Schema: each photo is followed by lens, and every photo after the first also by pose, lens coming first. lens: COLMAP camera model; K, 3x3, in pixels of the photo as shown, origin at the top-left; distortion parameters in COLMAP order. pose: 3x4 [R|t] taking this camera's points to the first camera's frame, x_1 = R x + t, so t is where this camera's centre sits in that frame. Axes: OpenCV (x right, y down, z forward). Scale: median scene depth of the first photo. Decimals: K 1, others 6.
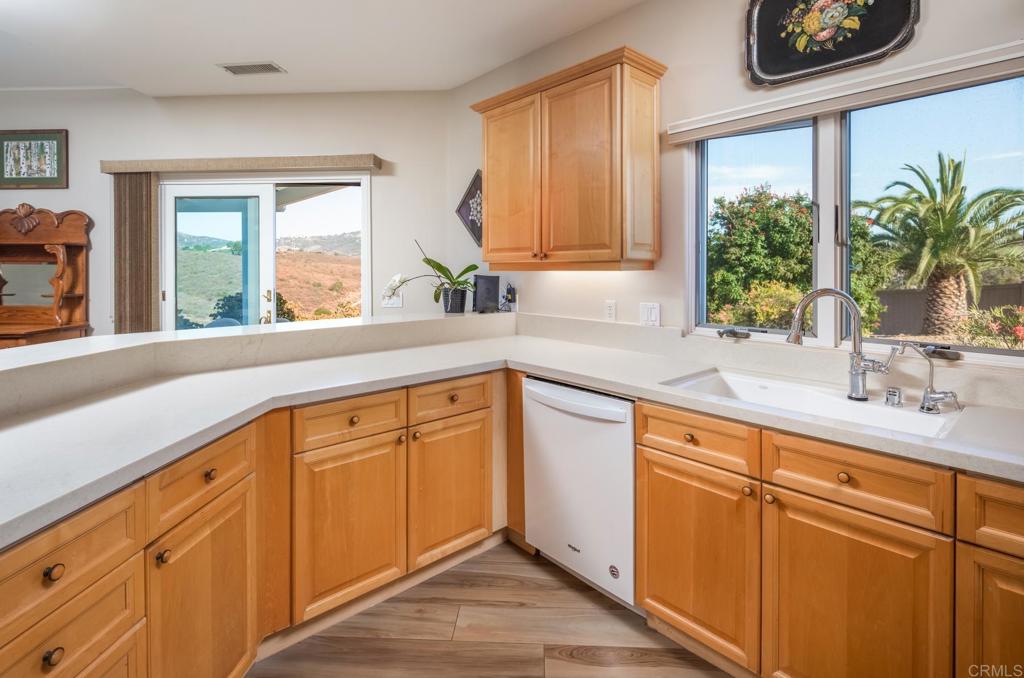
lens RADIAL K [[505.1, 0, 516.2], [0, 505.1, 275.4], [0, 0, 1]] dist [0.003525, -0.001296]
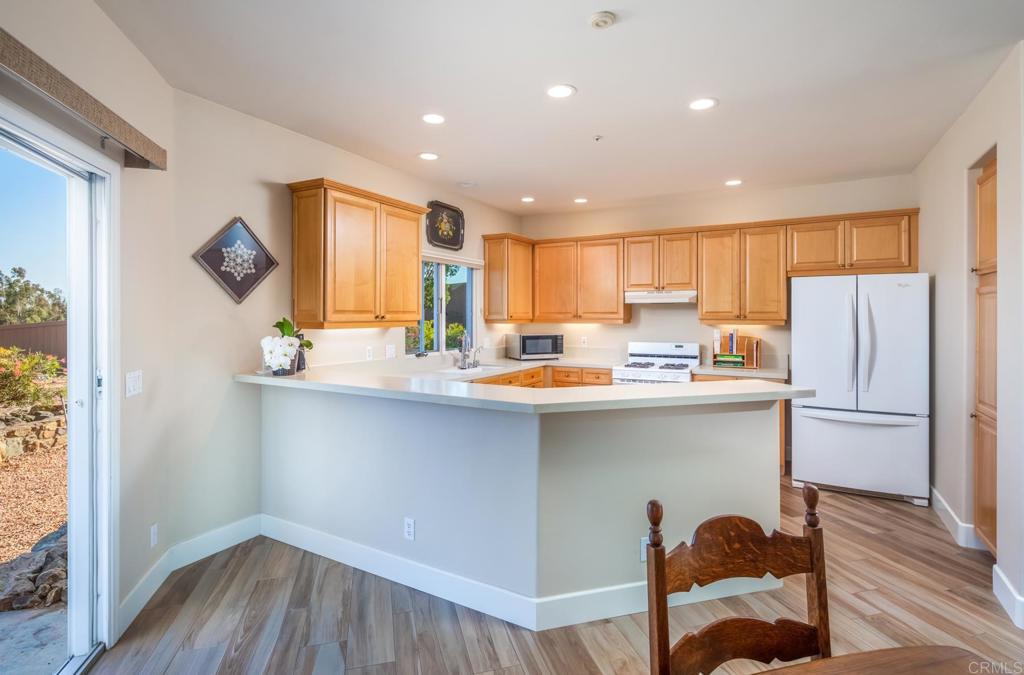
lens RADIAL K [[505.1, 0, 504.3], [0, 505.1, 314.5], [0, 0, 1]] dist [0.003525, -0.001296]
pose [[-0.304097, -0.001030, 0.952641, -1.582449], [0.007706, 0.999964, 0.003541, -0.055010], [-0.952610, 0.008417, -0.304078, 1.225611]]
